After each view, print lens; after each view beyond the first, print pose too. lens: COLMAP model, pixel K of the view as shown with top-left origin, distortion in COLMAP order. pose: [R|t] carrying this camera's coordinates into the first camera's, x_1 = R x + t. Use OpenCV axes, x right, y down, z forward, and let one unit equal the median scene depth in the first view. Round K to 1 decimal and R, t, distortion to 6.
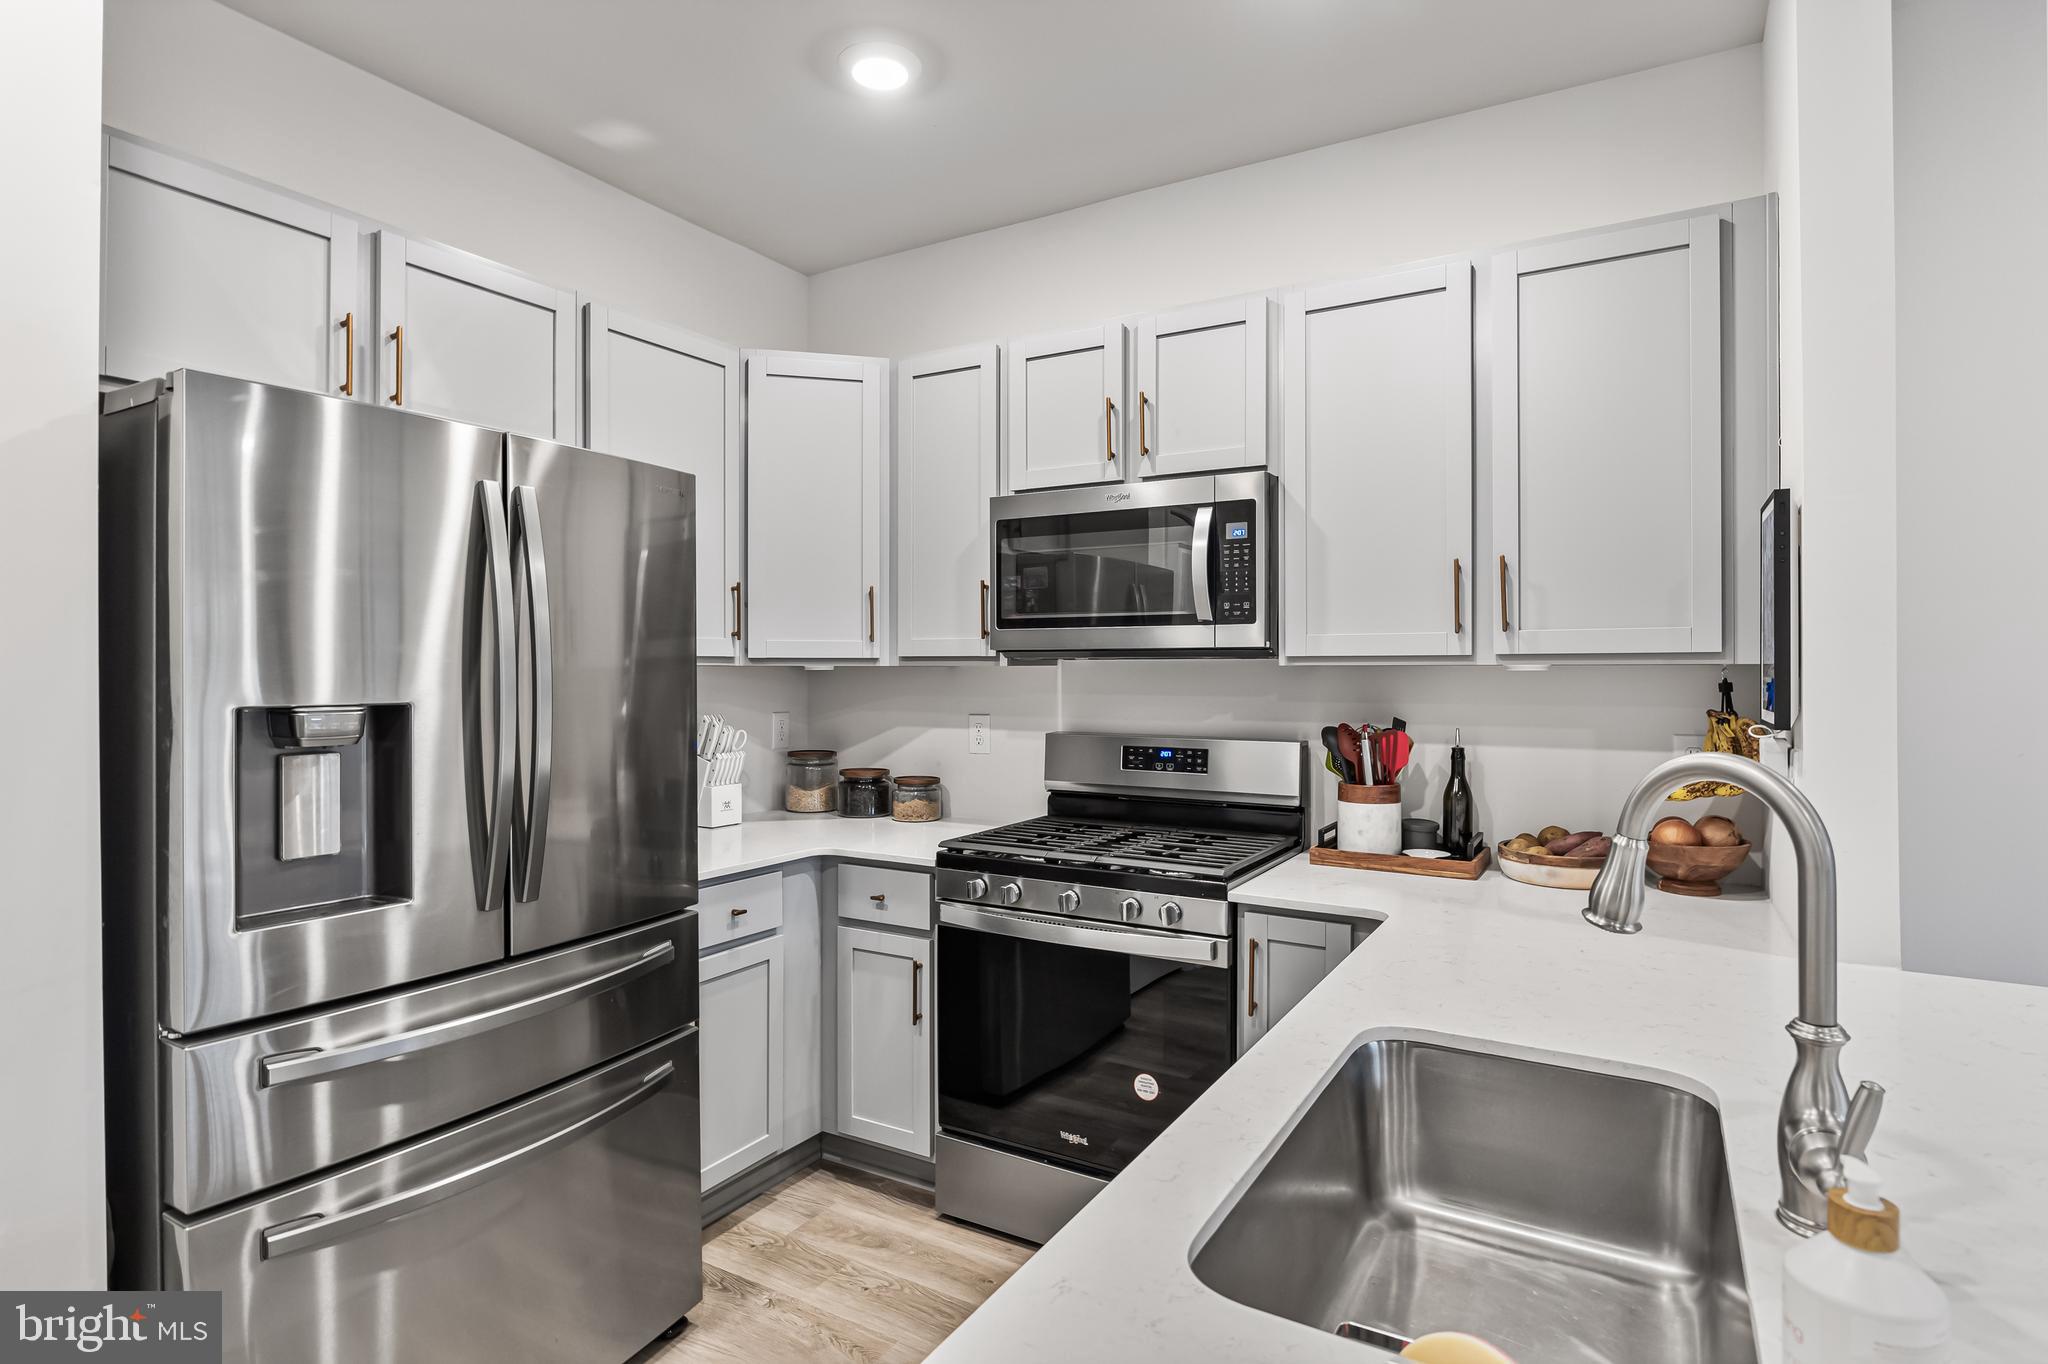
lens RADIAL K [[1048.3, 0, 1024.0], [0, 1048.3, 682.0], [0, 0, 1]] dist [-0.000296, 0.000362]
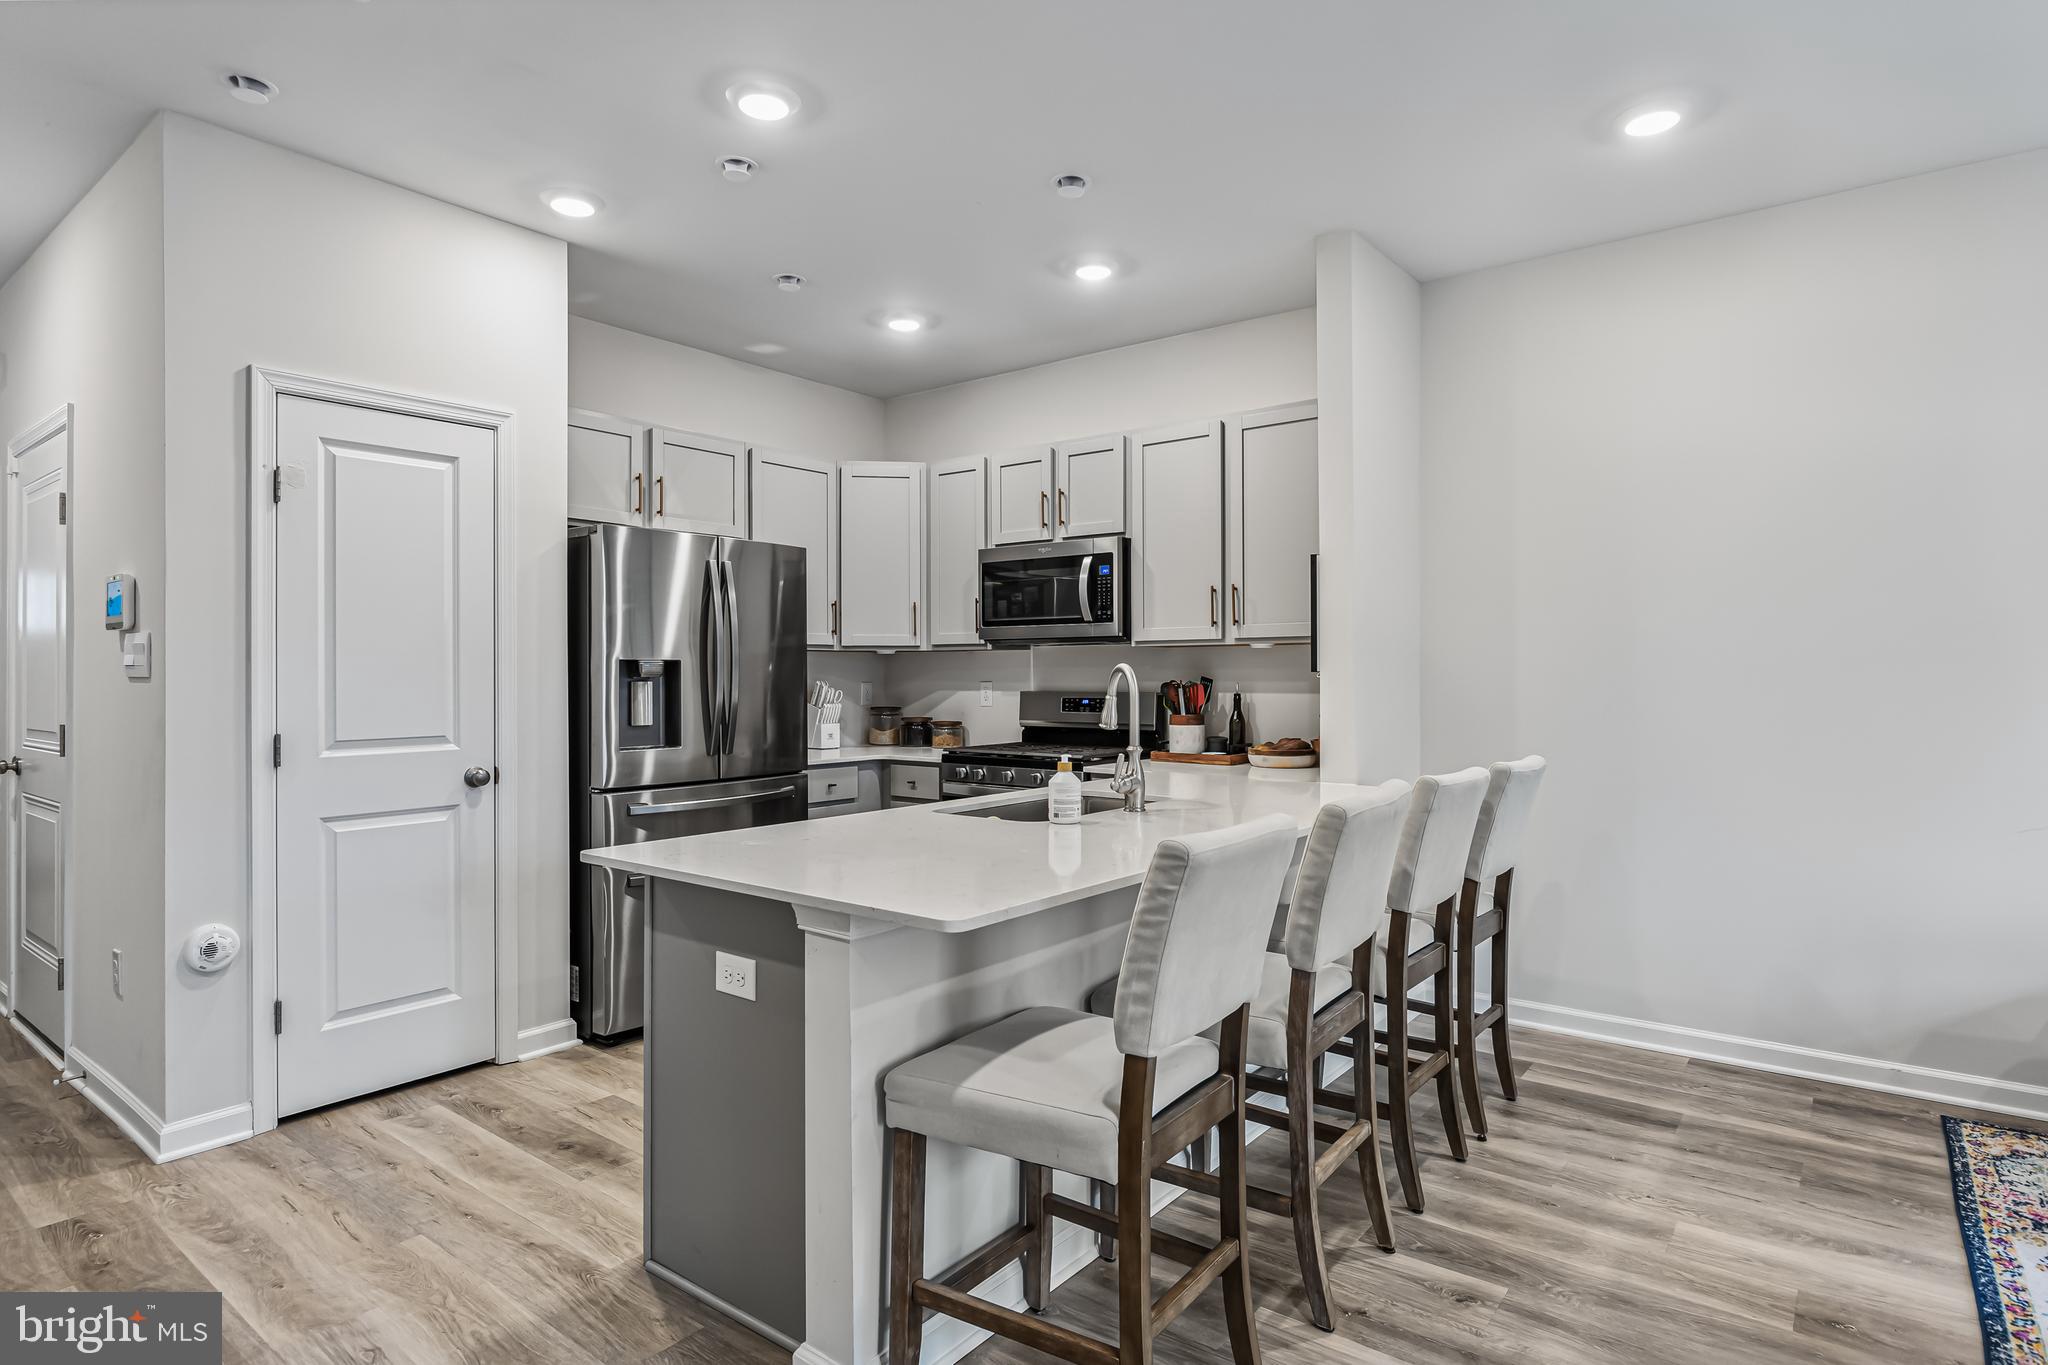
lens RADIAL K [[1048.3, 0, 1024.0], [0, 1048.3, 682.5], [0, 0, 1]] dist [-0.000296, 0.000362]
pose [[0.992279, -0.001462, -0.124020, 0.275790], [0.001228, 0.999997, -0.001964, 0.046852], [0.124022, 0.001797, 0.992278, -0.737746]]
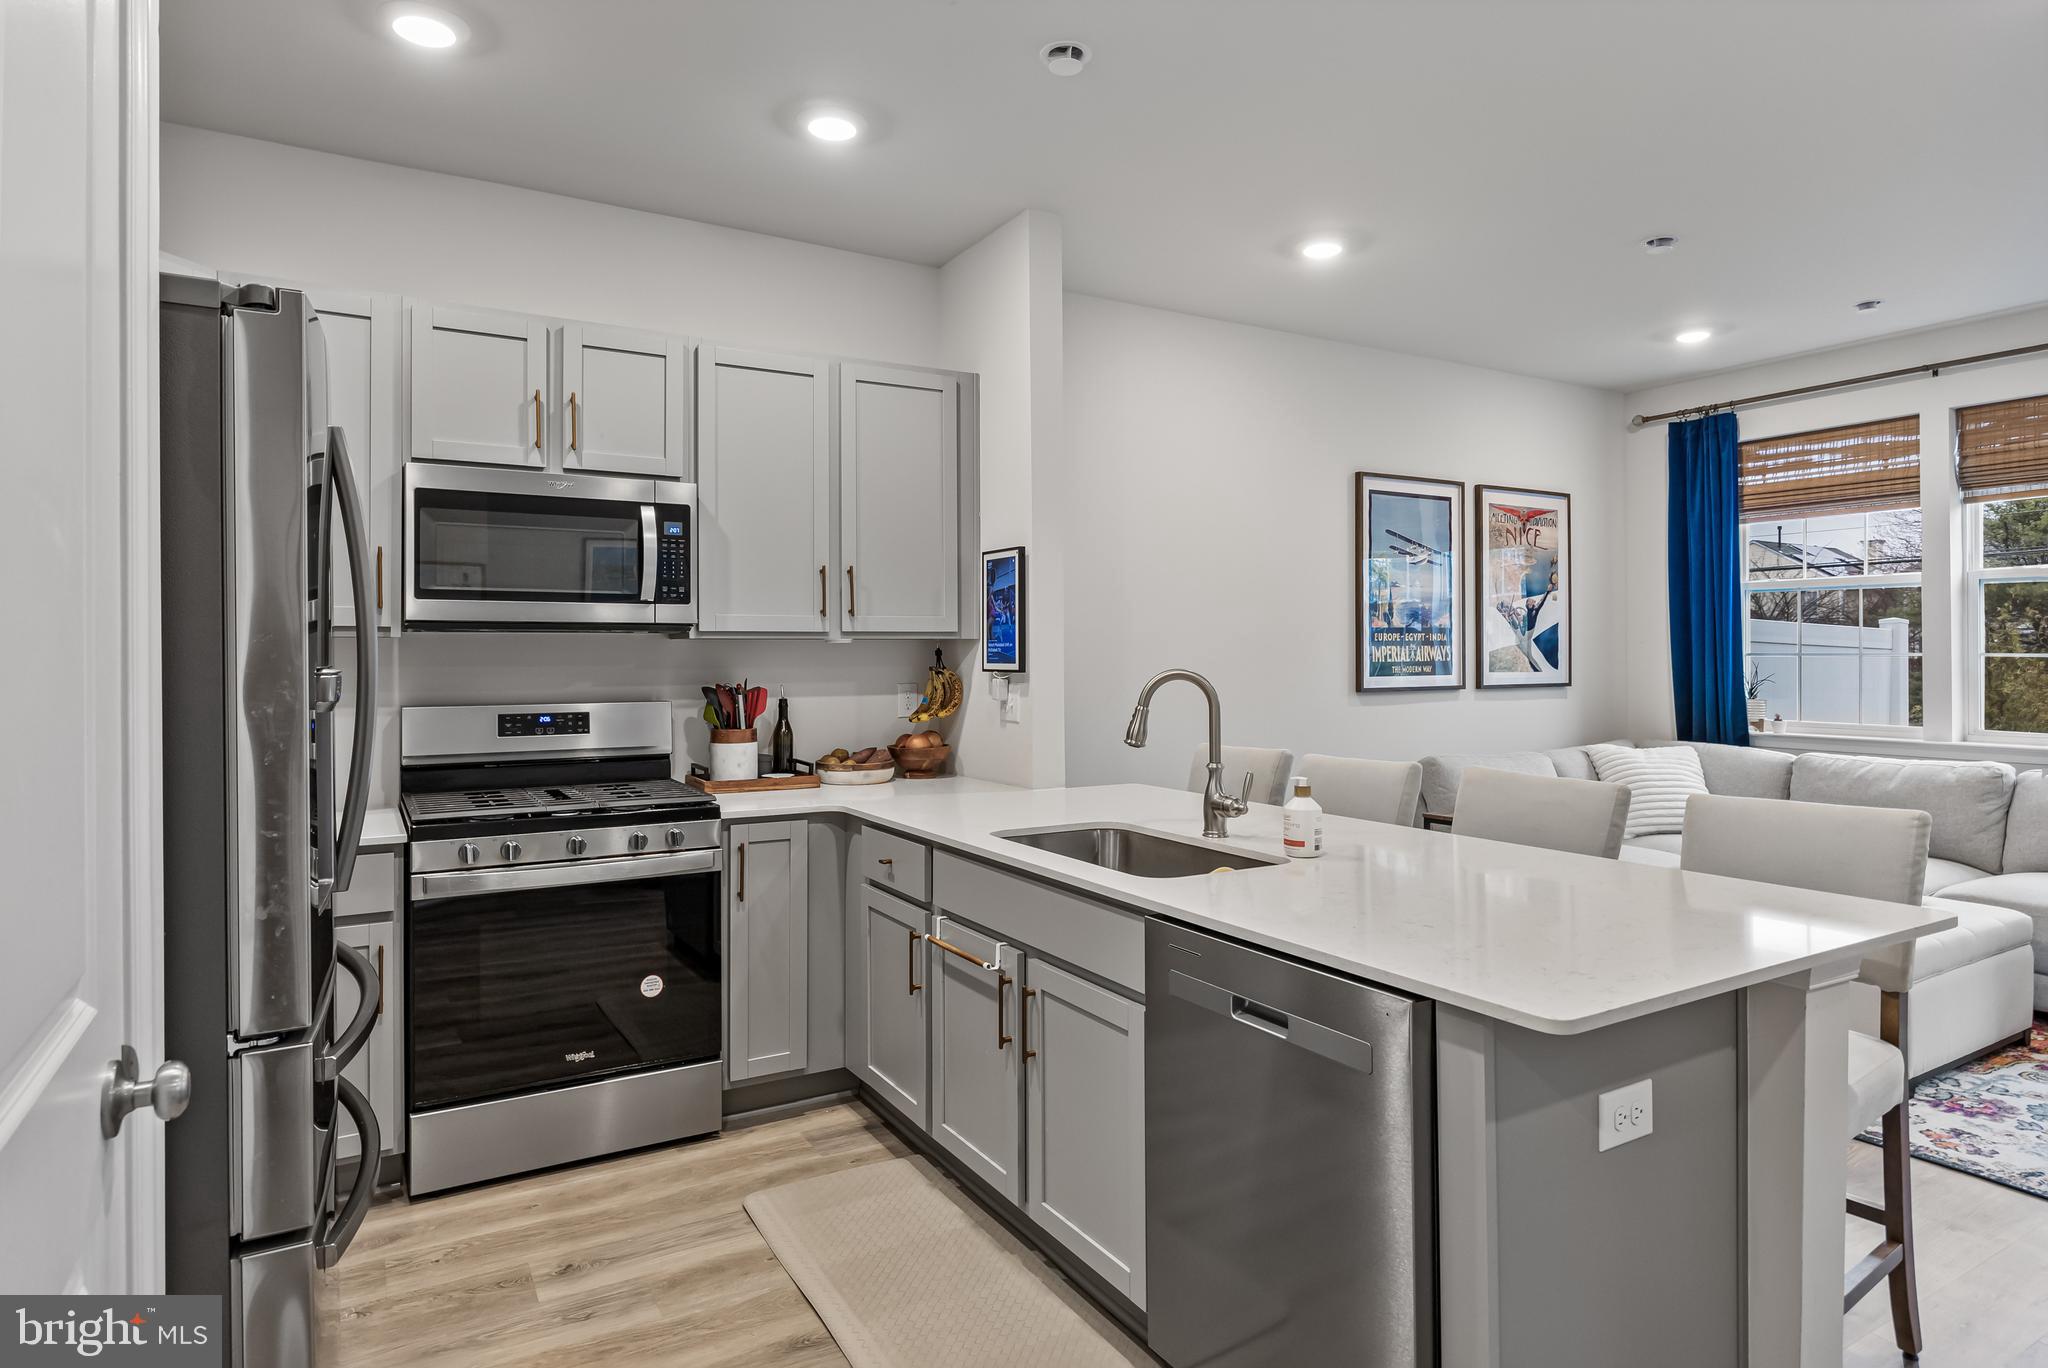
lens RADIAL K [[1143.8, 0, 982.0], [0, 1143.8, 674.5], [0, 0, 1]] dist [-0.002286, -0.000179]
pose [[0.512278, -0.017727, 0.858637, -0.737039], [0.014741, 0.999821, 0.011847, 0.016311], [-0.858693, 0.006588, 0.512448, -0.001986]]
